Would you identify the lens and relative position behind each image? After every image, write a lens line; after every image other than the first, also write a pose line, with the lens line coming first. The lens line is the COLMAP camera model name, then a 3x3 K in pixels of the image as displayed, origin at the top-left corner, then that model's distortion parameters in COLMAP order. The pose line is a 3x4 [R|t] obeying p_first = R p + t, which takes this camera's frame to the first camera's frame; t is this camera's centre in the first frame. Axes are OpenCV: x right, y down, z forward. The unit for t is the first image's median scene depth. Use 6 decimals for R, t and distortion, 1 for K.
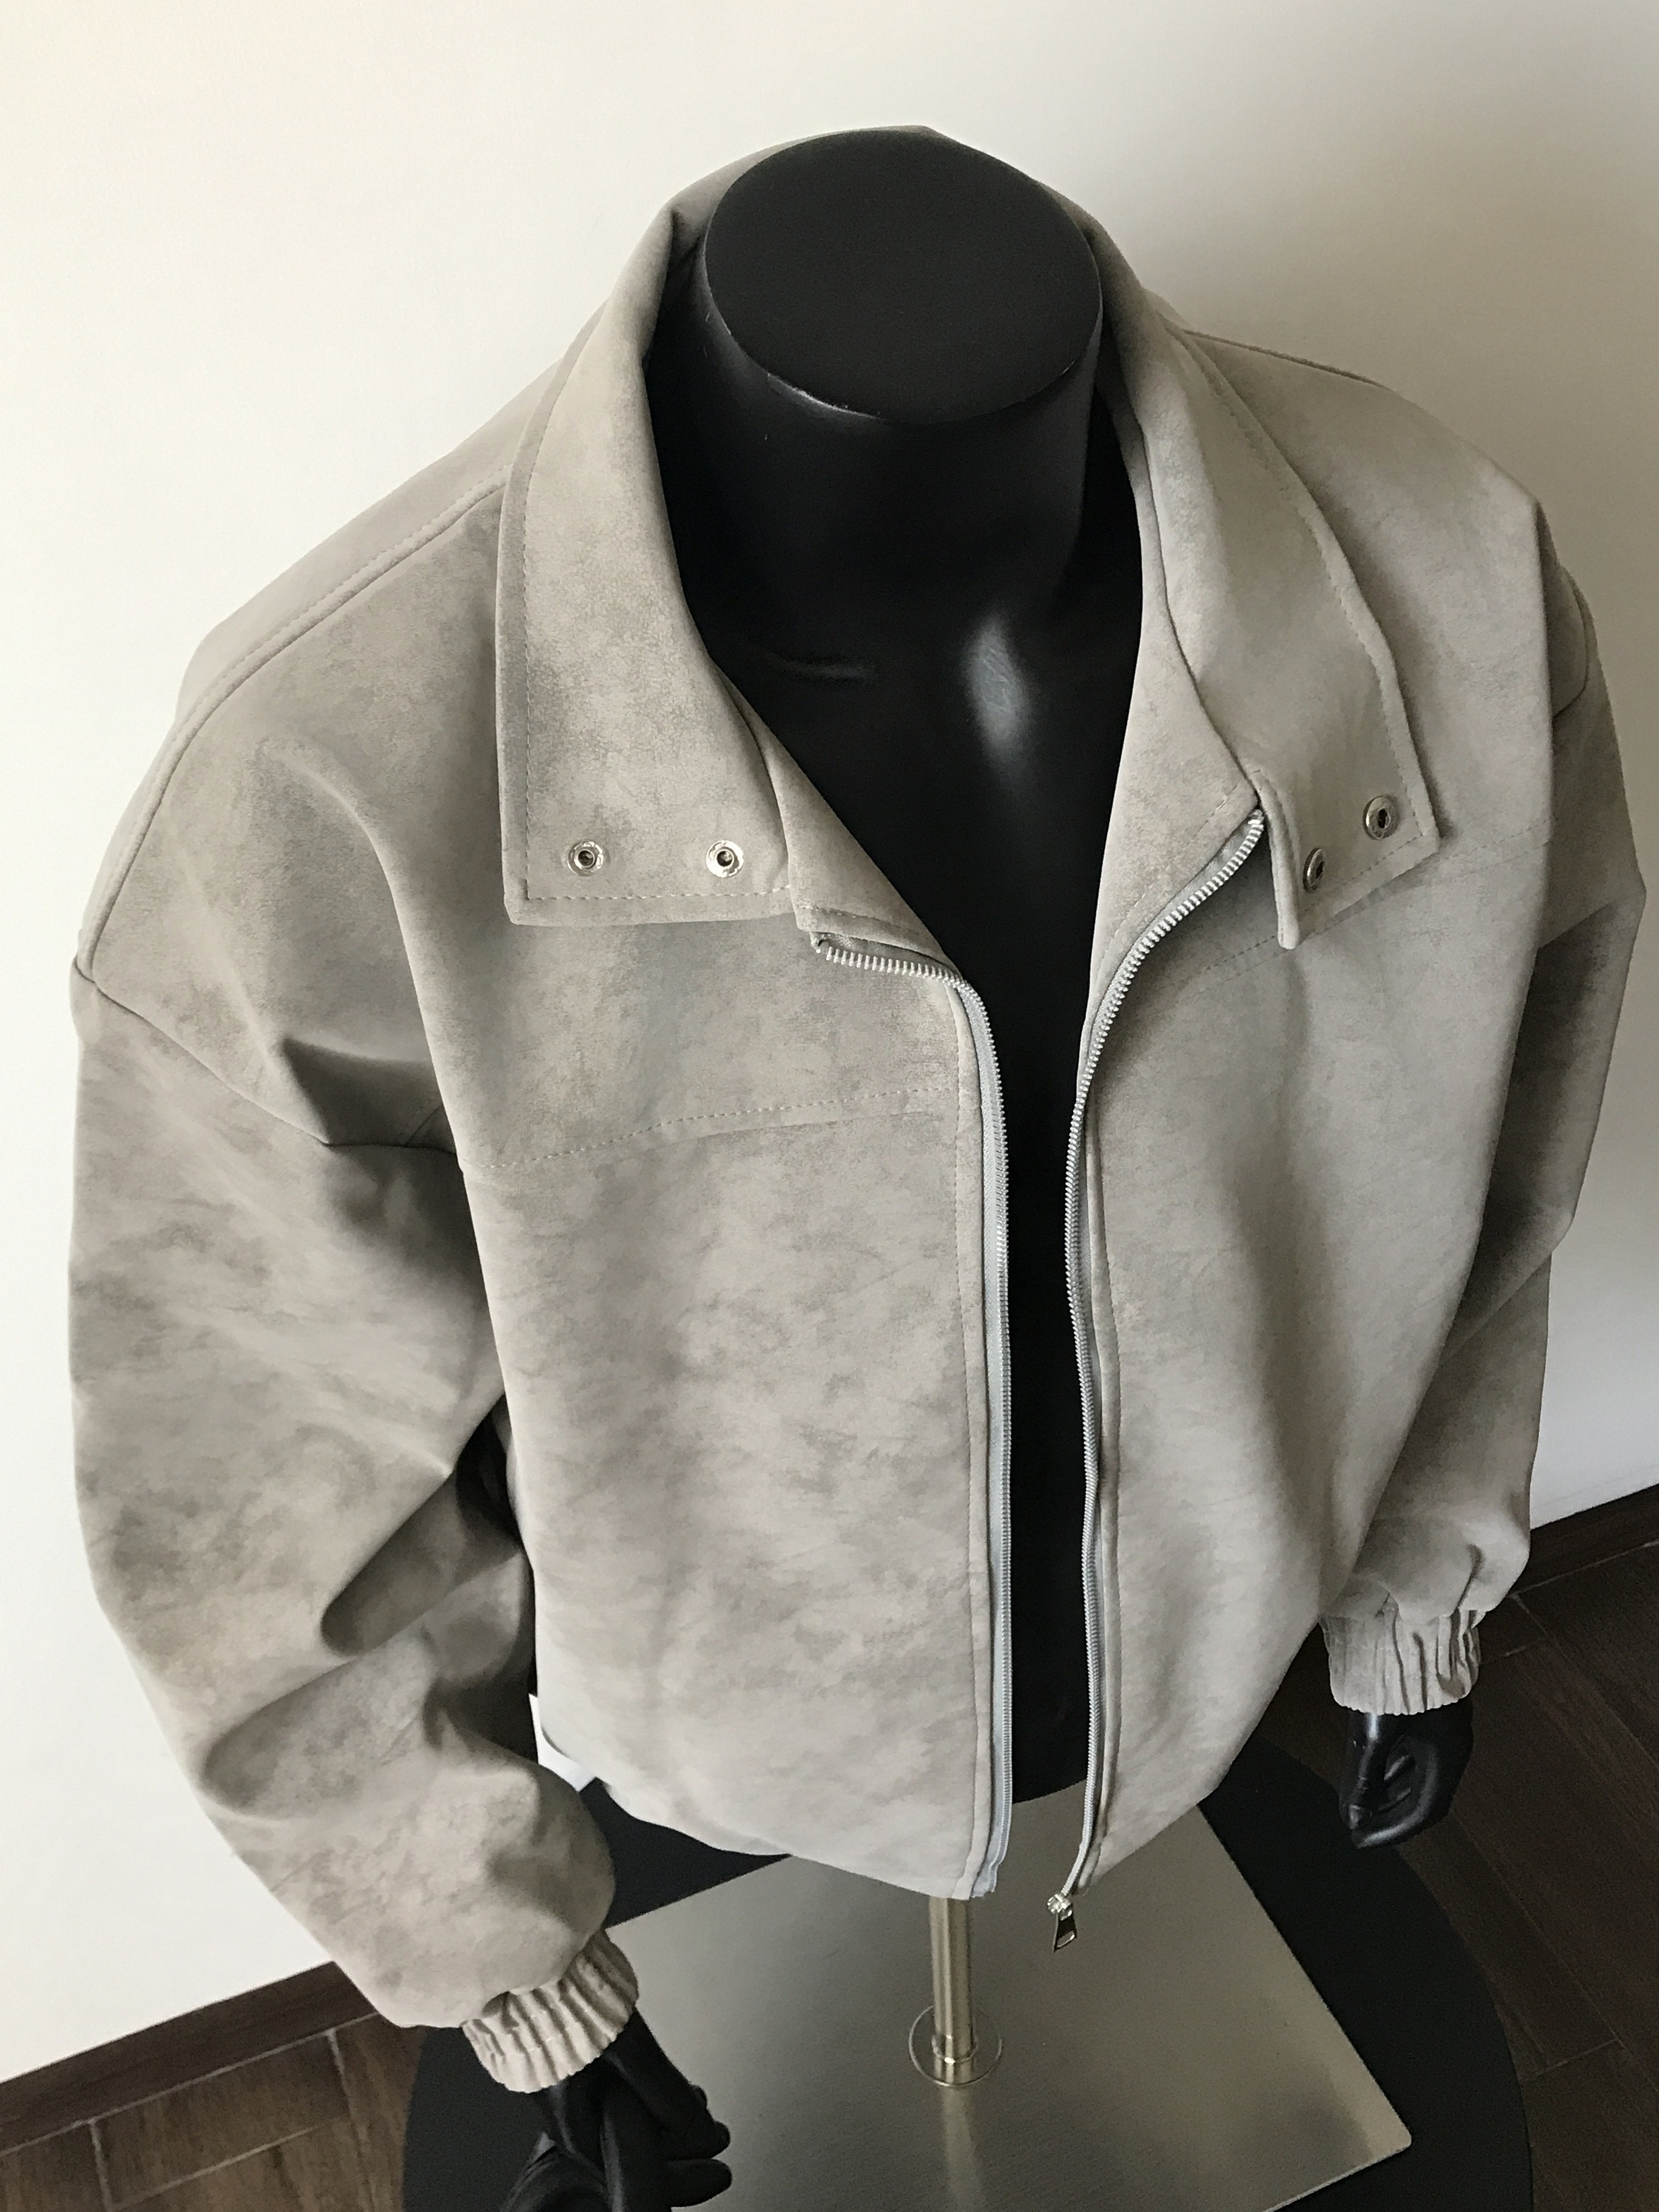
lens RADIAL K [[2342.3, 0, 832.0], [0, 2342.3, 1068.4], [0, 0, 1]] dist [0.209076, -0.885353]
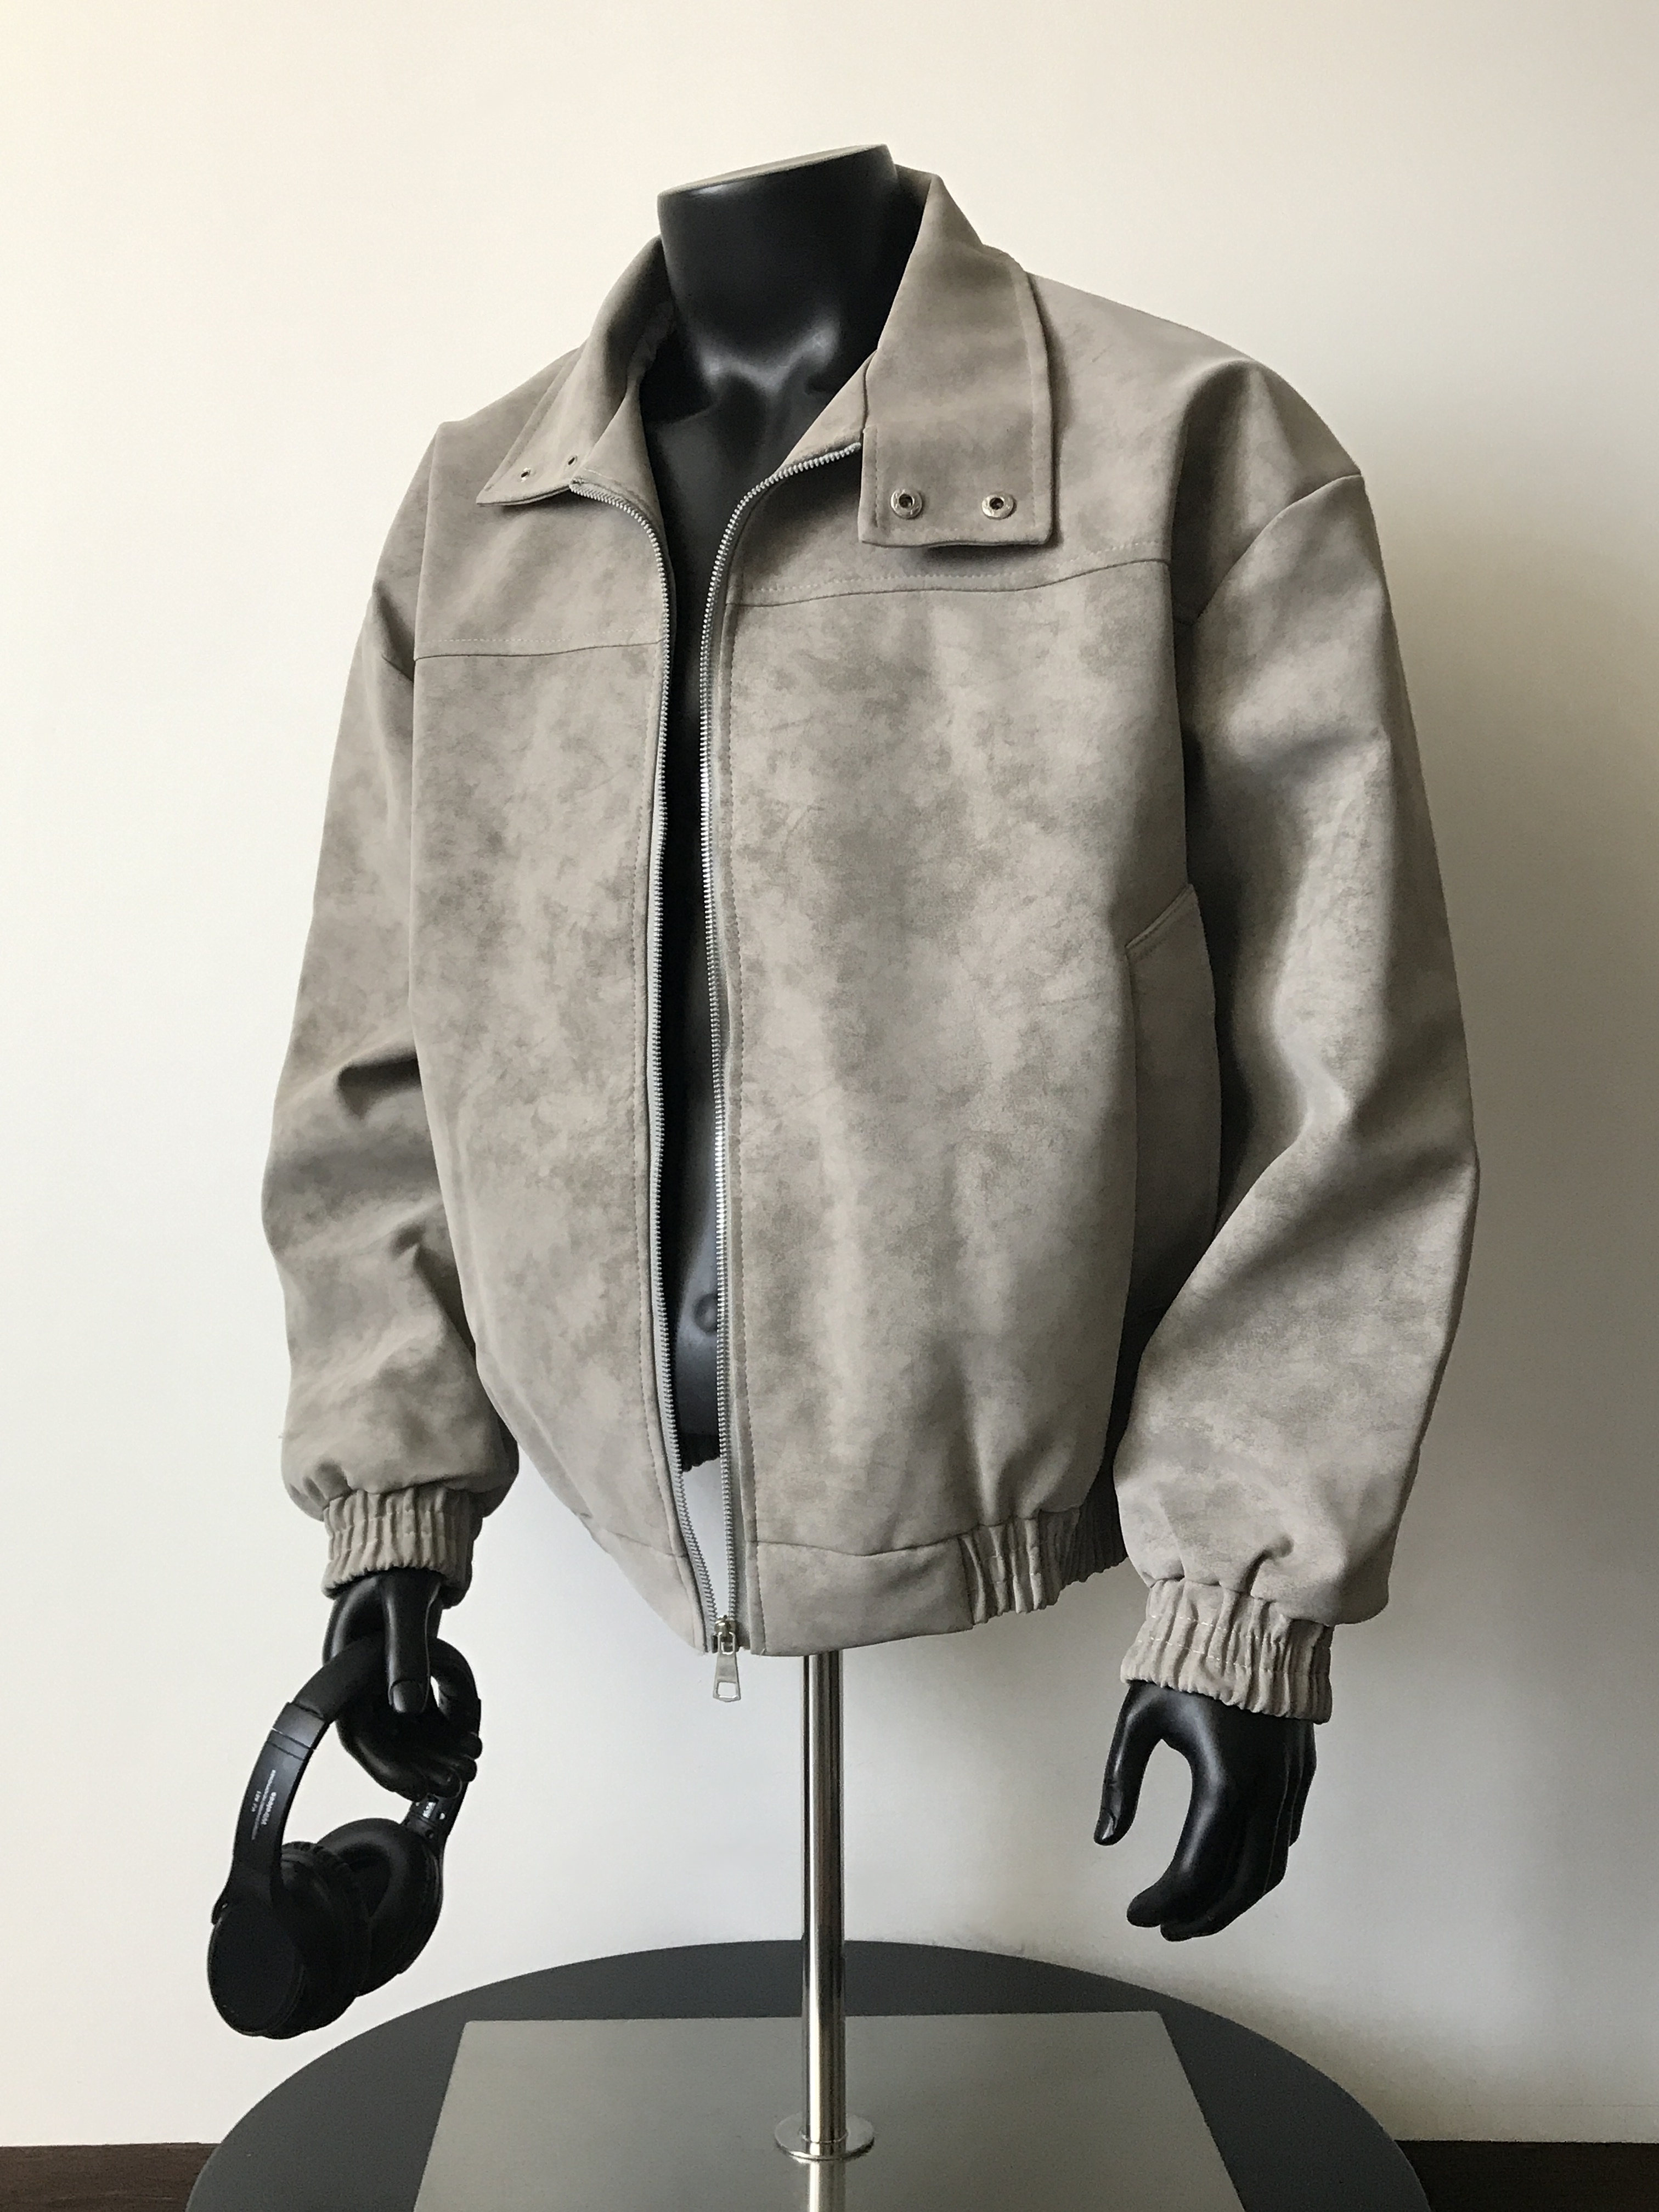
lens RADIAL K [[2342.3, 0, 832.0], [0, 2342.3, 1068.4], [0, 0, 1]] dist [0.209076, -0.885353]
pose [[0.675075, 0.050769, -0.736000, 1.138573], [-0.468509, 0.800140, -0.374533, 0.677787], [0.569888, 0.597661, 0.563940, 0.372140]]
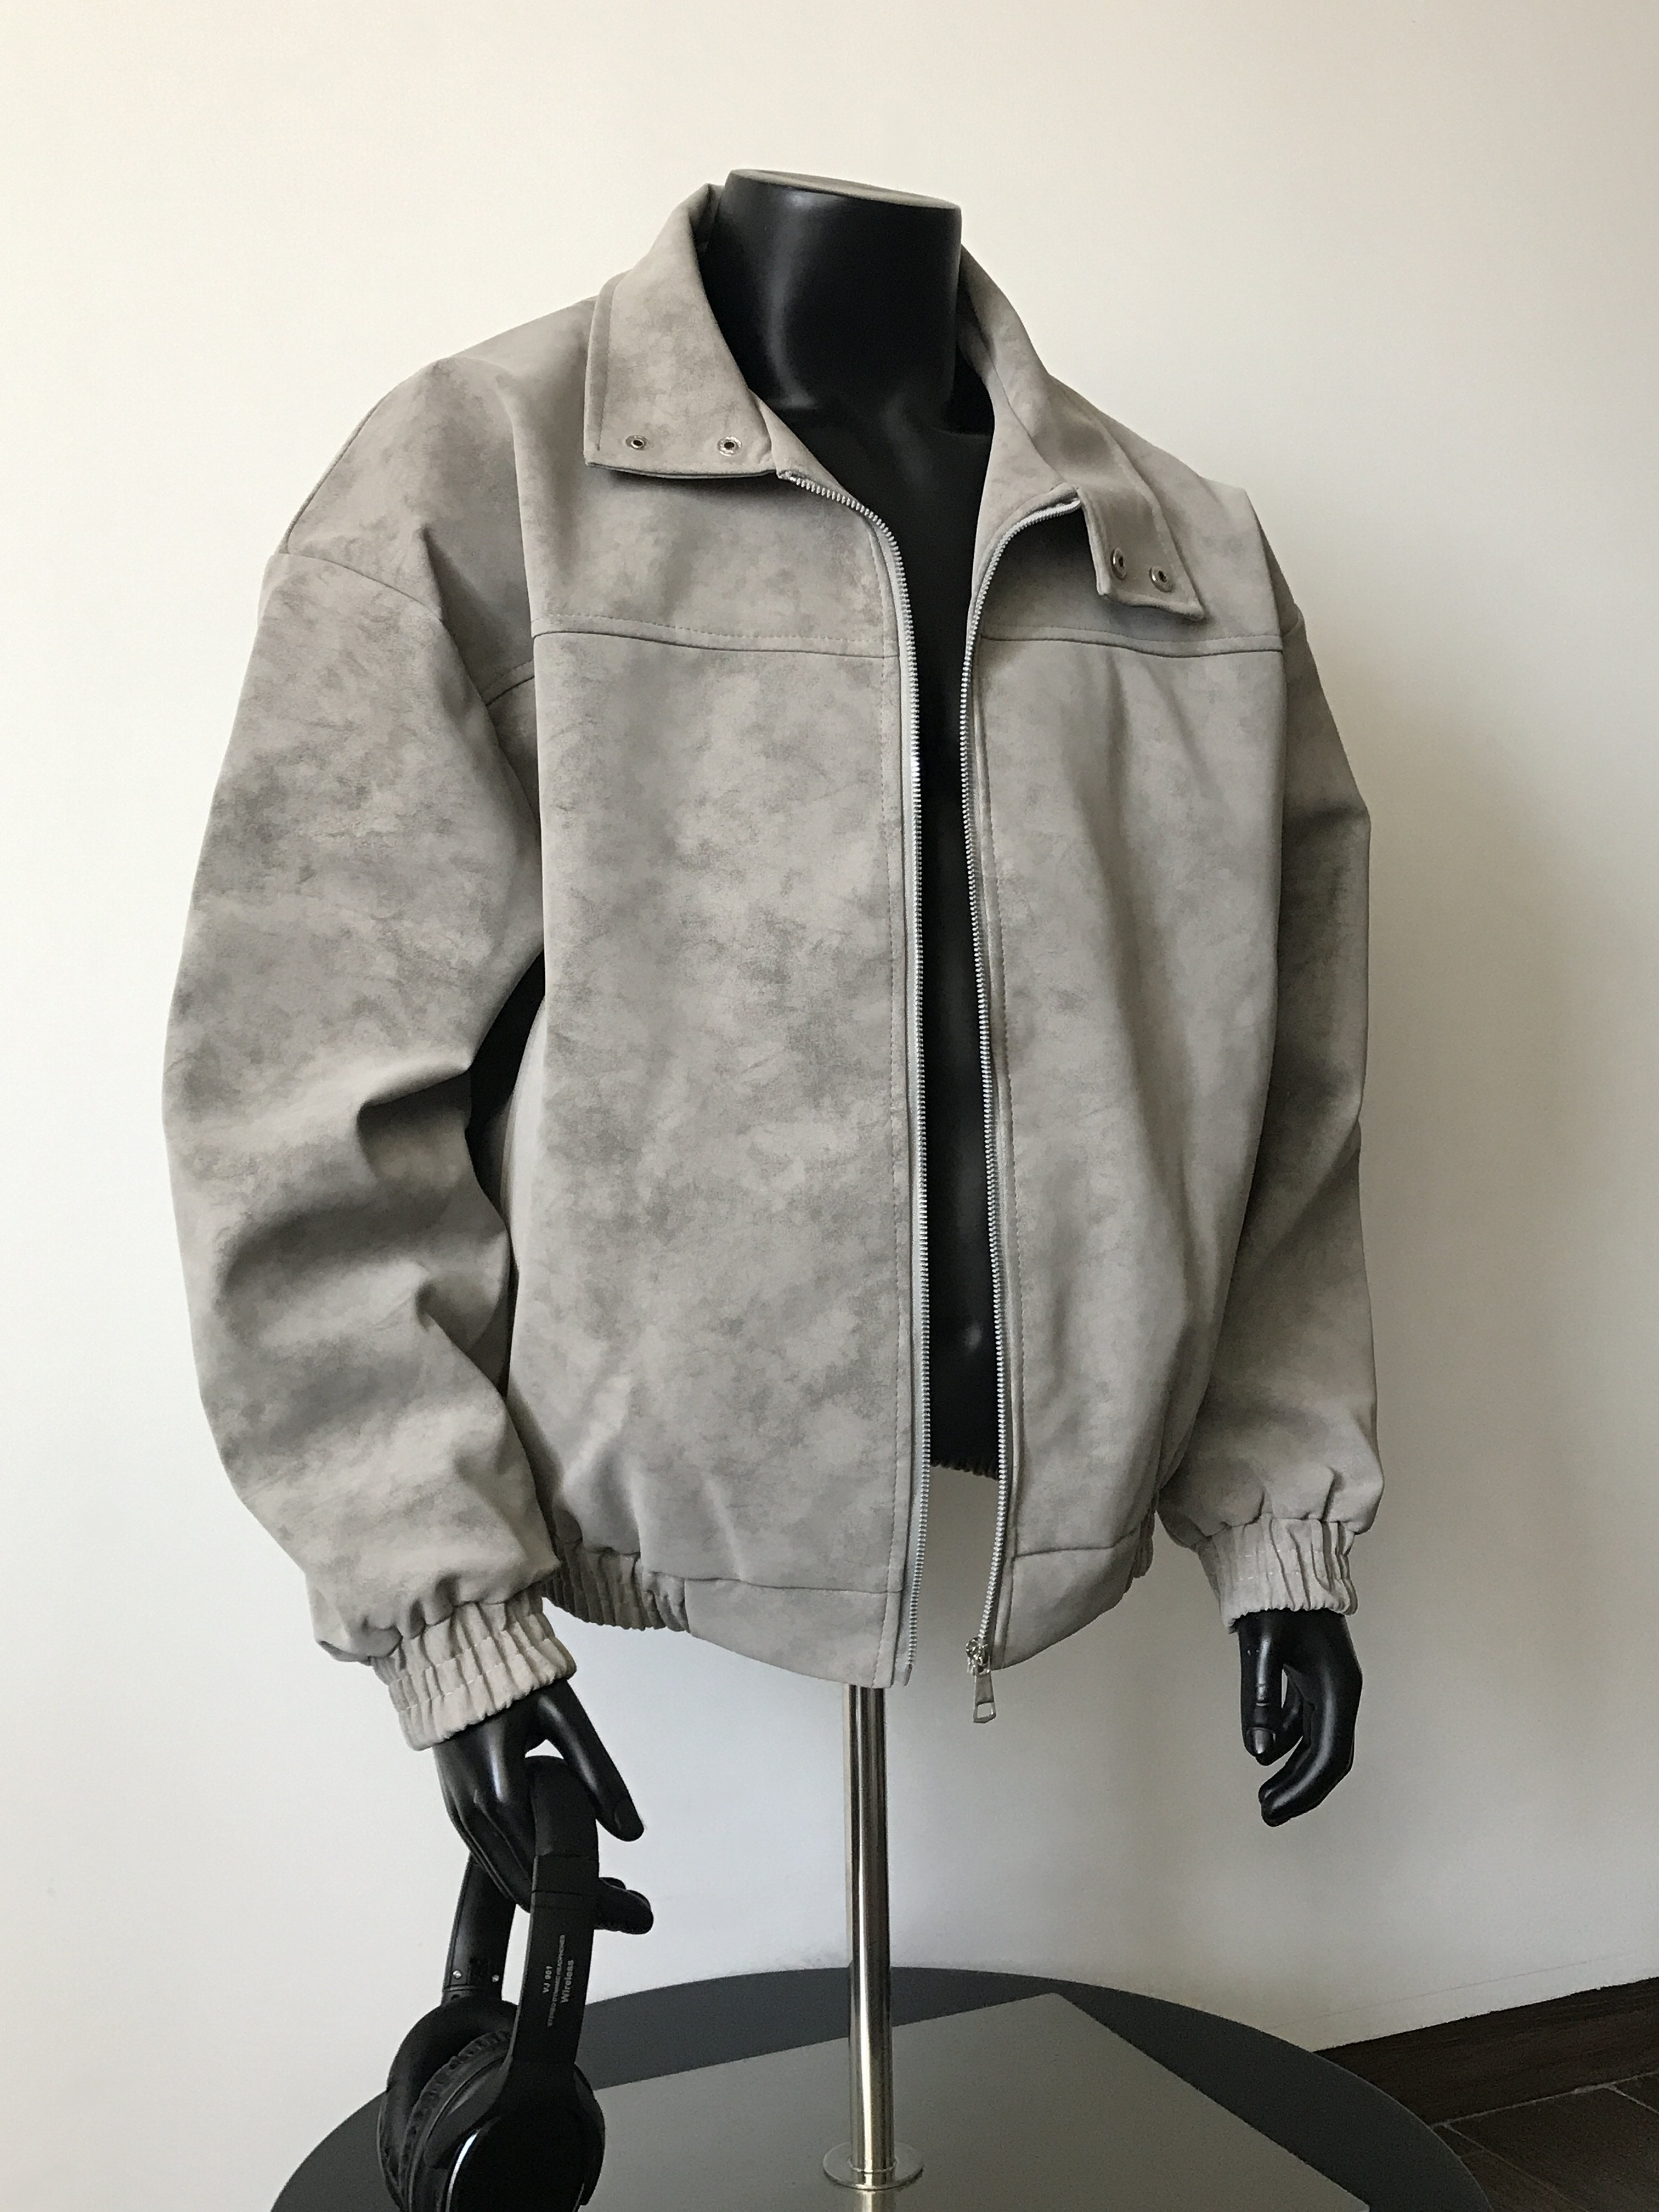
lens RADIAL K [[2342.3, 0, 832.0], [0, 2342.3, 1068.4], [0, 0, 1]] dist [0.209076, -0.885353]
pose [[0.998215, 0.031810, 0.050545, -0.038465], [0.005397, 0.794830, -0.606808, 1.012069], [-0.059477, 0.605998, 0.793240, 0.019747]]
